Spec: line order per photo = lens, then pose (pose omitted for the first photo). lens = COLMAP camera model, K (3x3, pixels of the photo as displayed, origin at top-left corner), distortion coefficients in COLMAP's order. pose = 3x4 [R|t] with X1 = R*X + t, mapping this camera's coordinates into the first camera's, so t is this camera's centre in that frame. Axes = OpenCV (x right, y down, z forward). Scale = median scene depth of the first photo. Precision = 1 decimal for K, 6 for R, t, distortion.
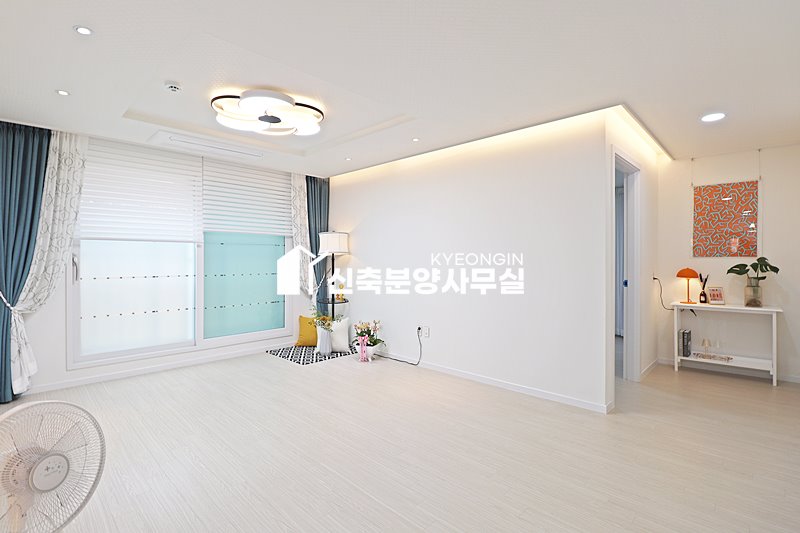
lens RADIAL K [[371.1, 0, 362.0], [0, 371.1, 259.1], [0, 0, 1]] dist [-0.015325, -0.000093]
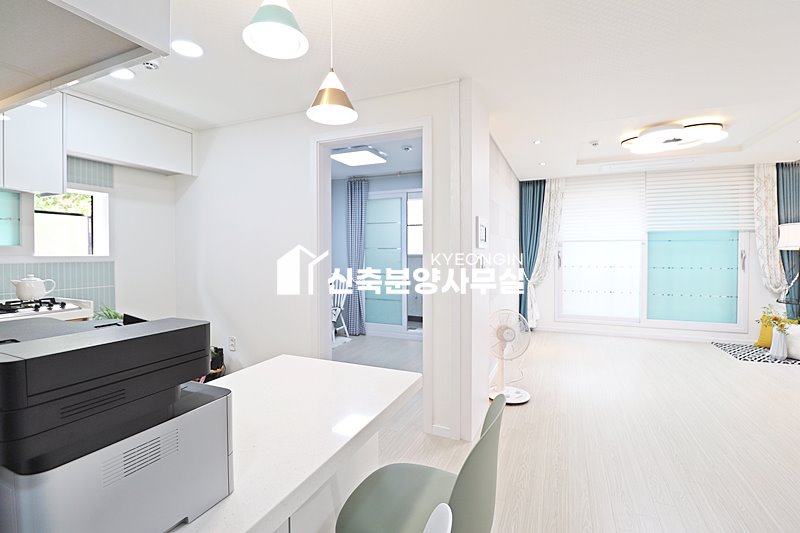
lens RADIAL K [[371.1, 0, 400.7], [0, 371.1, 262.7], [0, 0, 1]] dist [-0.015325, -0.000093]
pose [[0.364756, 0.022681, -0.930827, 0.417964], [-0.001967, 0.999720, 0.023589, 0.001110], [0.931101, -0.006773, 0.364698, -0.216589]]
